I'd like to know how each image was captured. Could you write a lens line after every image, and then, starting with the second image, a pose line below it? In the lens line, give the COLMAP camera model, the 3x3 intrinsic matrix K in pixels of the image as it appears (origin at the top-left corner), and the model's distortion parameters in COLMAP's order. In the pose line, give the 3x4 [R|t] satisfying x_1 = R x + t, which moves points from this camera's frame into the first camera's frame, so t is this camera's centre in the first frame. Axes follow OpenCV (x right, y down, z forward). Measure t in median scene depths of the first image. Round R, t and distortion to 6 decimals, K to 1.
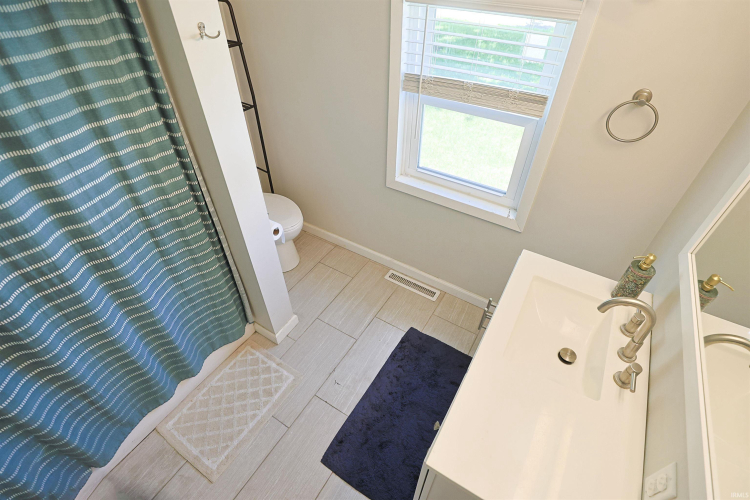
lens RADIAL K [[359.7, 0, 378.8], [0, 359.7, 248.4], [0, 0, 1]] dist [-0.018614, 0.010657]
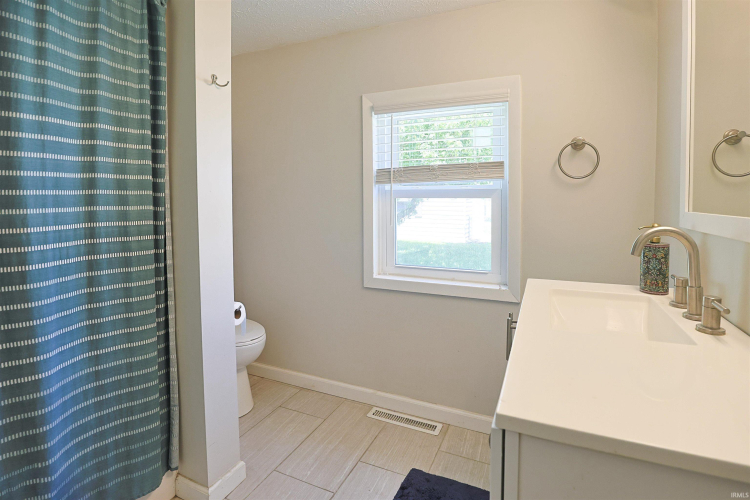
lens RADIAL K [[379.0, 0, 375.0], [0, 379.0, 250.0], [0, 0, 1]] dist [-0.029508, 0.011818]
pose [[0.993160, -0.019881, 0.115058, -0.073916], [0.088537, 0.770650, -0.631079, 0.450533], [-0.076123, 0.636949, 0.767138, 0.233097]]
